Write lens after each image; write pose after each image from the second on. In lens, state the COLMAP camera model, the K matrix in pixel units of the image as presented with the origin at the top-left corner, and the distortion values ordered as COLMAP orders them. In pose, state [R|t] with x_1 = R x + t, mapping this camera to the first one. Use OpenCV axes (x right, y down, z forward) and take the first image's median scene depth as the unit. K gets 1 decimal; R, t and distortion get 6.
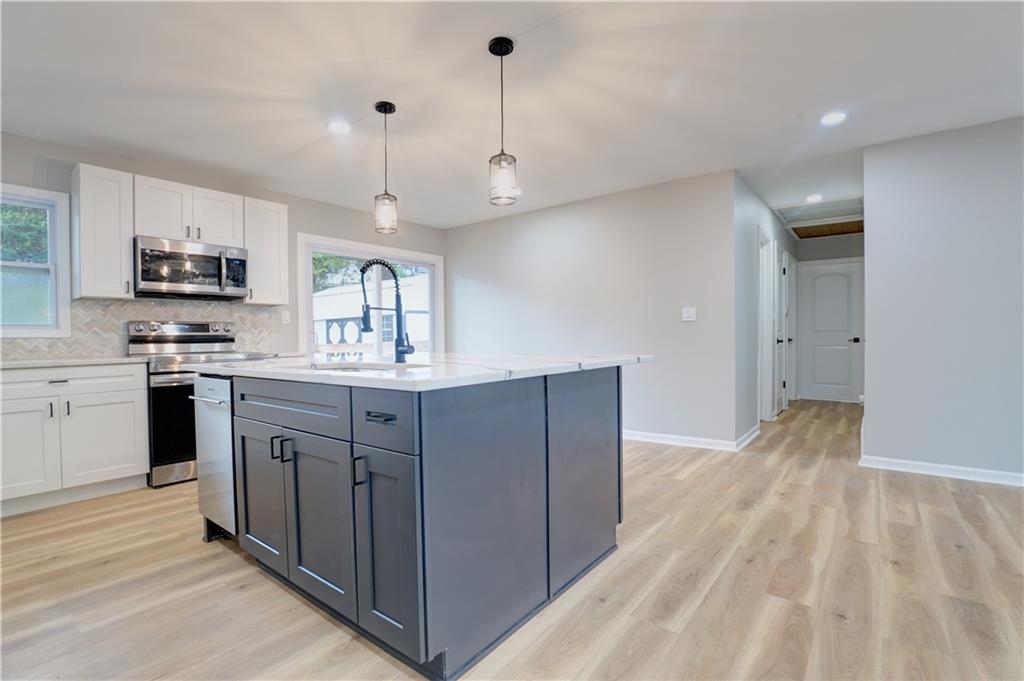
lens RADIAL K [[470.3, 0, 514.8], [0, 470.3, 343.0], [0, 0, 1]] dist [-0.038620, 0.007411]
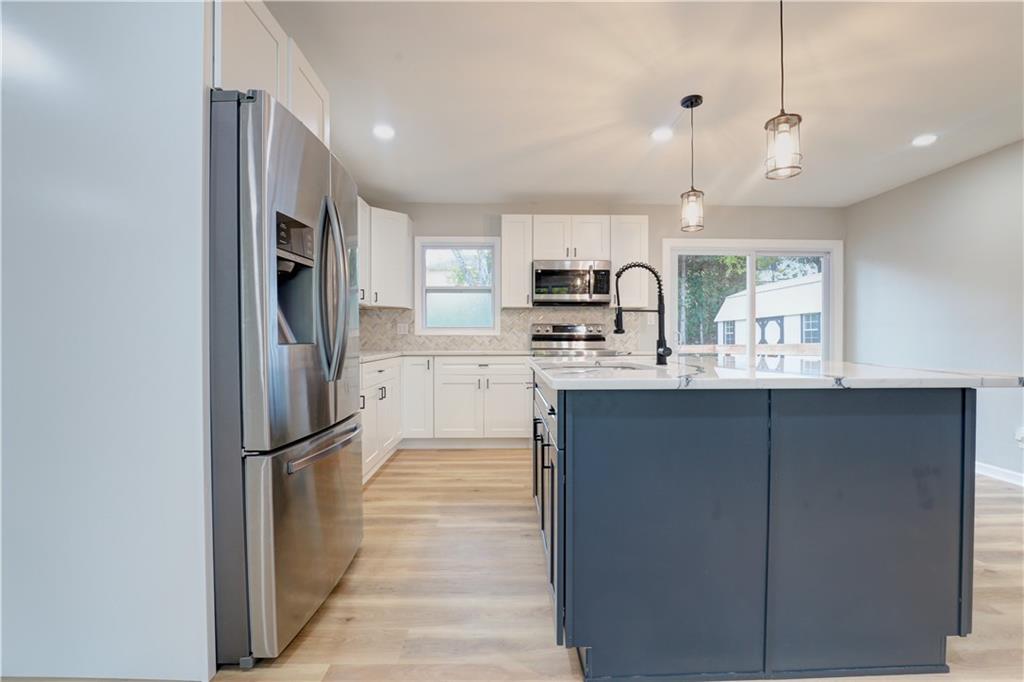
lens RADIAL K [[470.3, 0, 514.3], [0, 470.3, 341.8], [0, 0, 1]] dist [-0.038620, 0.007411]
pose [[0.631652, 0.018293, -0.775036, 0.245745], [-0.020286, 0.999769, 0.007065, -0.004936], [0.774987, 0.011260, 0.631877, 0.107679]]
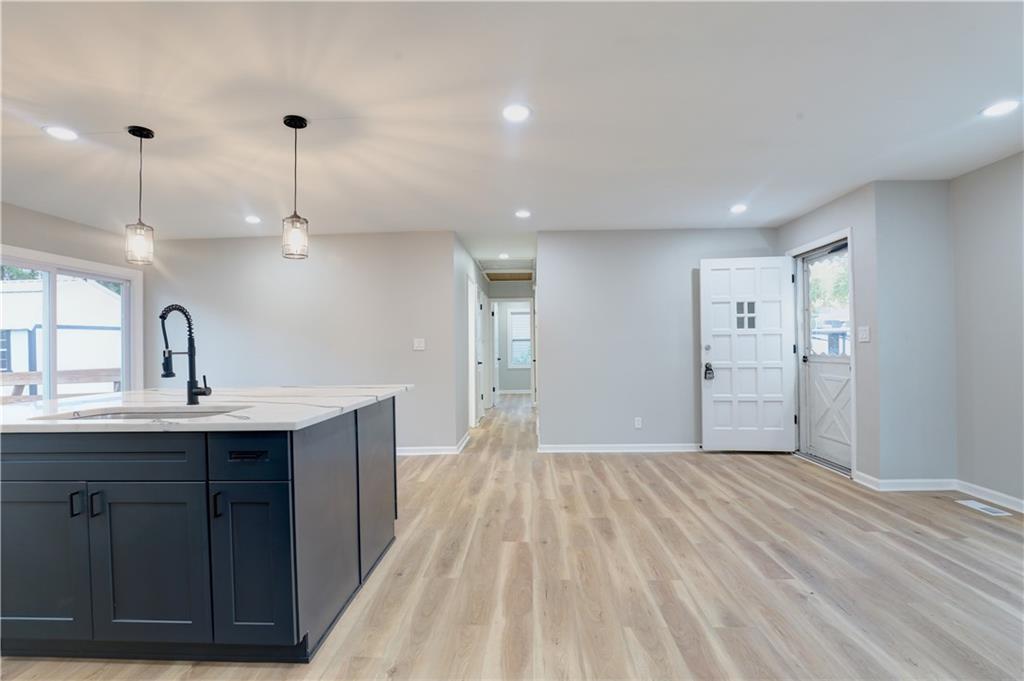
lens RADIAL K [[470.3, 0, 514.8], [0, 470.3, 342.1], [0, 0, 1]] dist [-0.038620, 0.007411]
pose [[0.809222, 0.005289, 0.587480, -0.206788], [0.015272, 0.999432, -0.030035, -0.040696], [-0.587305, 0.033277, 0.808681, -0.181712]]
